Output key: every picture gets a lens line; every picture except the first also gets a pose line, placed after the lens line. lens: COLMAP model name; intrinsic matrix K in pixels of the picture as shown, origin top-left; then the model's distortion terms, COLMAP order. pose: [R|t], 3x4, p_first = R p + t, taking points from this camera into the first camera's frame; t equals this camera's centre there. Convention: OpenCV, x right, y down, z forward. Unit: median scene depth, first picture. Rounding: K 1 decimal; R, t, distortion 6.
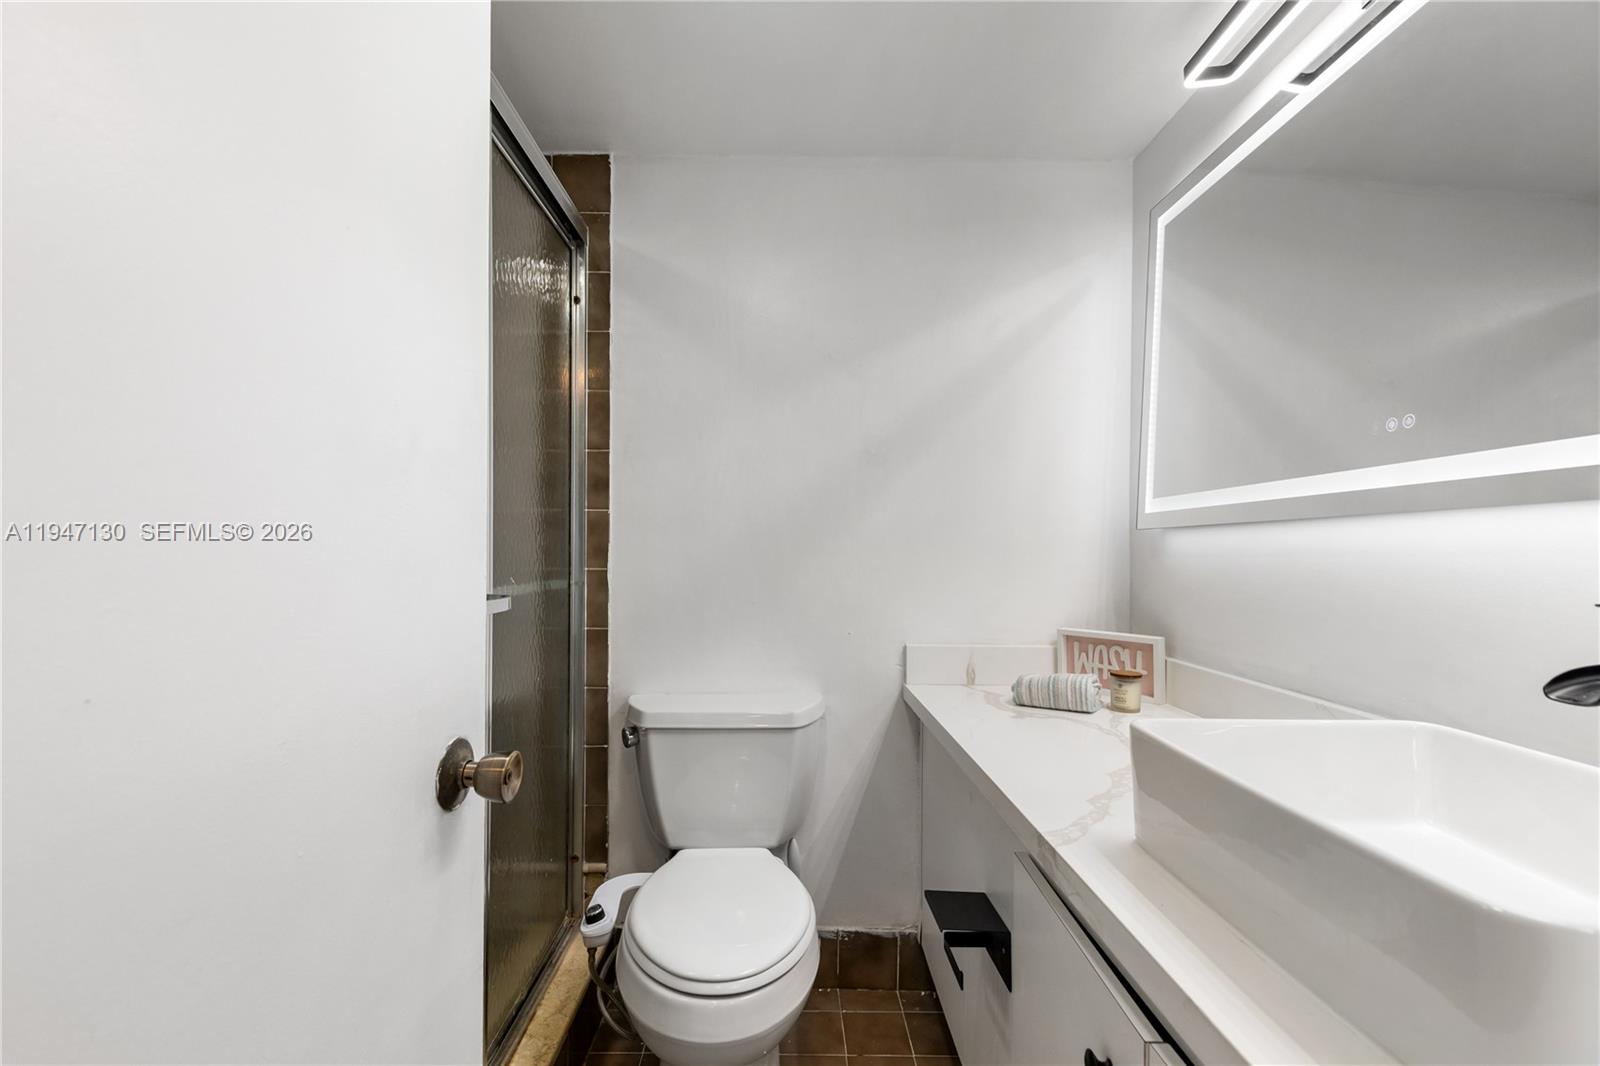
lens RADIAL K [[714.8, 0, 797.5], [0, 714.8, 563.6], [0, 0, 1]] dist [0.003874, -0.000993]
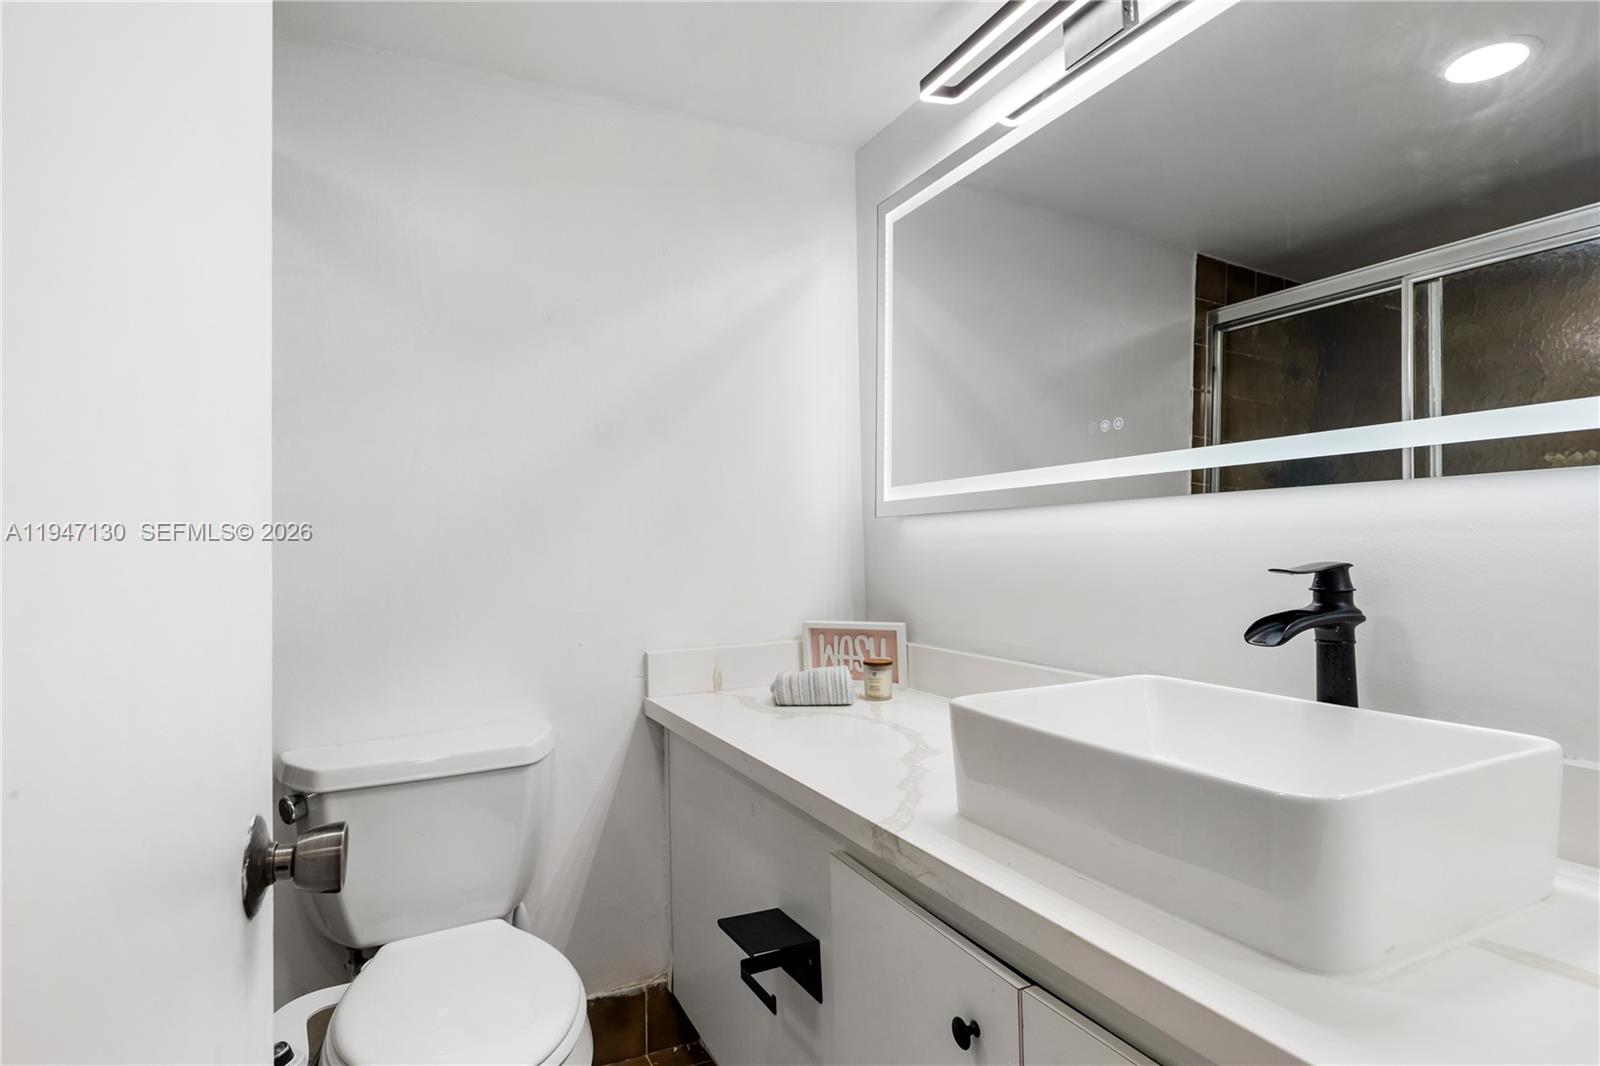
lens RADIAL K [[831.8, 0, 802.8], [0, 831.8, 537.6], [0, 0, 1]] dist [-0.003248, -0.000718]
pose [[0.898207, -0.023039, 0.438968, -0.138784], [0.034829, 0.999216, -0.018823, -0.001327], [-0.438190, 0.032196, 0.898305, -0.003712]]
